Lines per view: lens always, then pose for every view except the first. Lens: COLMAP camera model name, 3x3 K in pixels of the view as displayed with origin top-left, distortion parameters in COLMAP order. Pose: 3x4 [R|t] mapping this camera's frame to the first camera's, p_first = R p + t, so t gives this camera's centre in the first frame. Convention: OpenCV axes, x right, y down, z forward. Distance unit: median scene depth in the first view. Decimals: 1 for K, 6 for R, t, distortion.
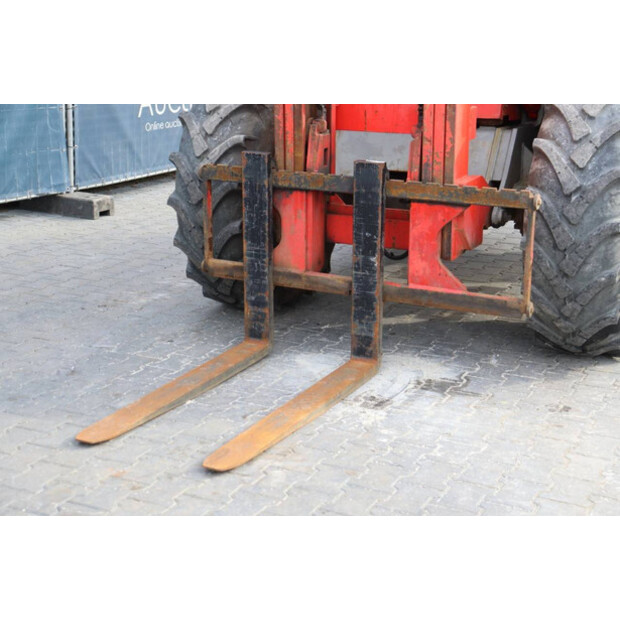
lens RADIAL K [[1124.6, 0, 313.3], [0, 1124.6, 313.0], [0, 0, 1]] dist [0.200640, 0.000000]
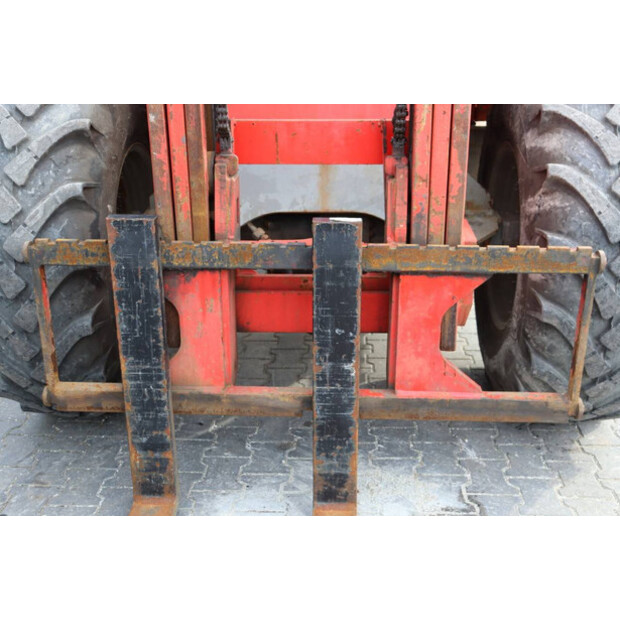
lens RADIAL K [[790.4, 0, 310.9], [0, 790.4, 312.3], [0, 0, 1]] dist [0.014745, 0.000000]
pose [[0.913141, -0.153423, 0.377670, -0.130626], [0.116472, 0.986044, 0.118958, -0.132077], [-0.390650, -0.064638, 0.918267, 0.576871]]
